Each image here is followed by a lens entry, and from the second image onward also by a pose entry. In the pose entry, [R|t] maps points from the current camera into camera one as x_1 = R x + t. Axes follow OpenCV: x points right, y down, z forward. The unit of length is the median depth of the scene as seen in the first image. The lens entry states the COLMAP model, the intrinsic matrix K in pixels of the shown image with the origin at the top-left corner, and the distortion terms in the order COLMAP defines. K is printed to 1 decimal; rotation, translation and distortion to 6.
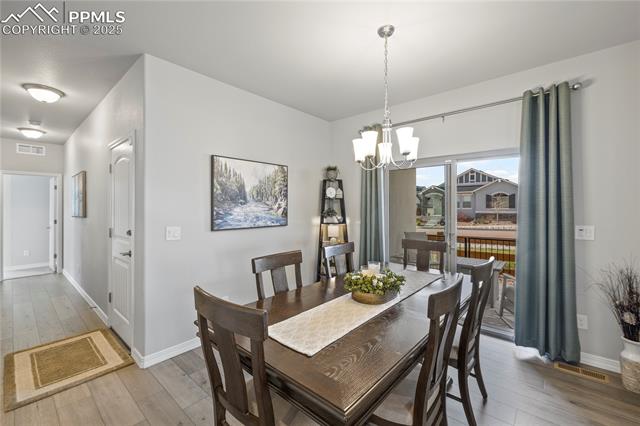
lens RADIAL K [[274.5, 0, 317.1], [0, 274.5, 199.5], [0, 0, 1]] dist [0.000775, 0.000035]
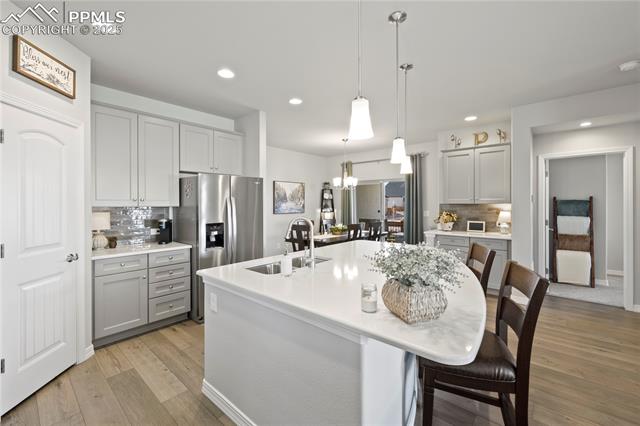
lens RADIAL K [[274.5, 0, 317.1], [0, 274.5, 199.5], [0, 0, 1]] dist [0.000775, 0.000035]
pose [[0.999993, 0.001087, 0.003660, -0.024025], [-0.001135, 0.999915, 0.012965, -0.029414], [-0.003646, -0.012969, 0.999909, -1.063943]]
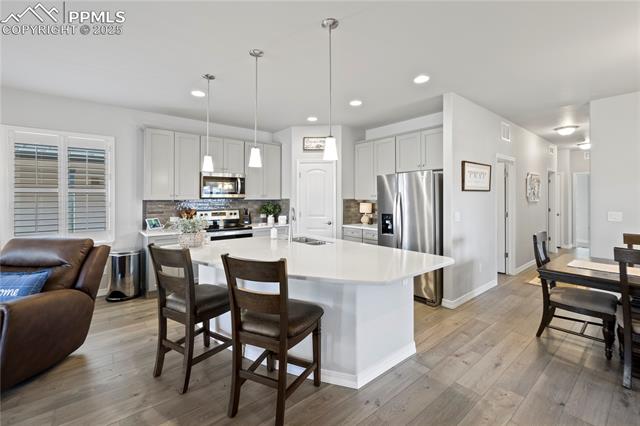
lens RADIAL K [[274.5, 0, 317.1], [0, 274.5, 199.5], [0, 0, 1]] dist [0.000775, 0.000035]
pose [[-0.175000, 0.005541, -0.984553, 0.846487], [0.035175, 0.999381, -0.000628, -0.006024], [0.983940, -0.034742, -0.175087, -0.186139]]
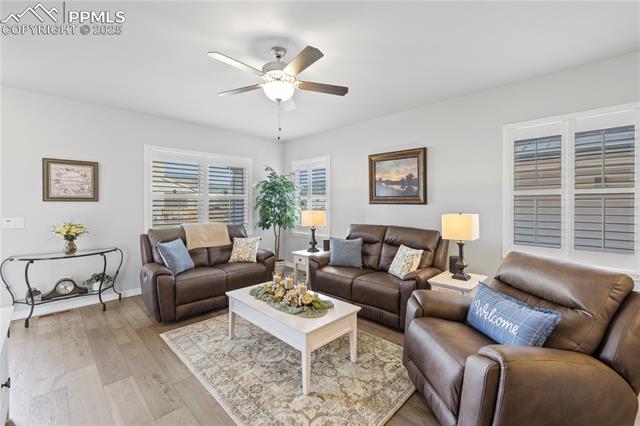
lens RADIAL K [[269.1, 0, 317.9], [0, 269.1, 207.0], [0, 0, 1]] dist [-0.002680, -0.000186]
pose [[-0.997981, 0.002369, 0.063469, 0.646682], [0.001121, 0.999806, -0.019685, -0.018442], [-0.063503, -0.019574, -0.997790, -0.513342]]
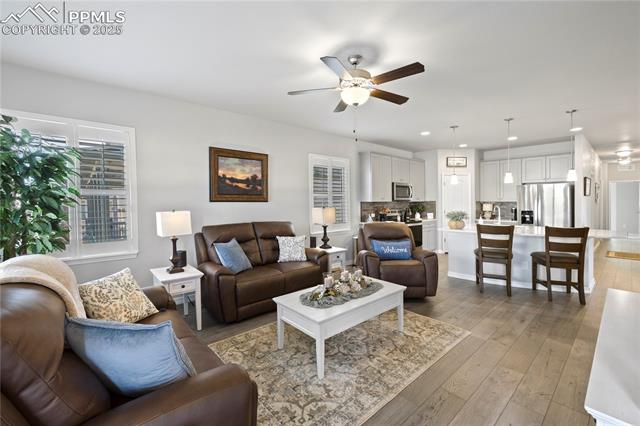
lens RADIAL K [[269.1, 0, 317.9], [0, 269.1, 207.0], [0, 0, 1]] dist [-0.002680, -0.000186]
pose [[-0.136429, 0.026953, -0.990283, 1.561272], [0.034883, 0.999141, 0.022389, -0.046894], [0.990035, -0.031490, -0.137252, -1.220253]]
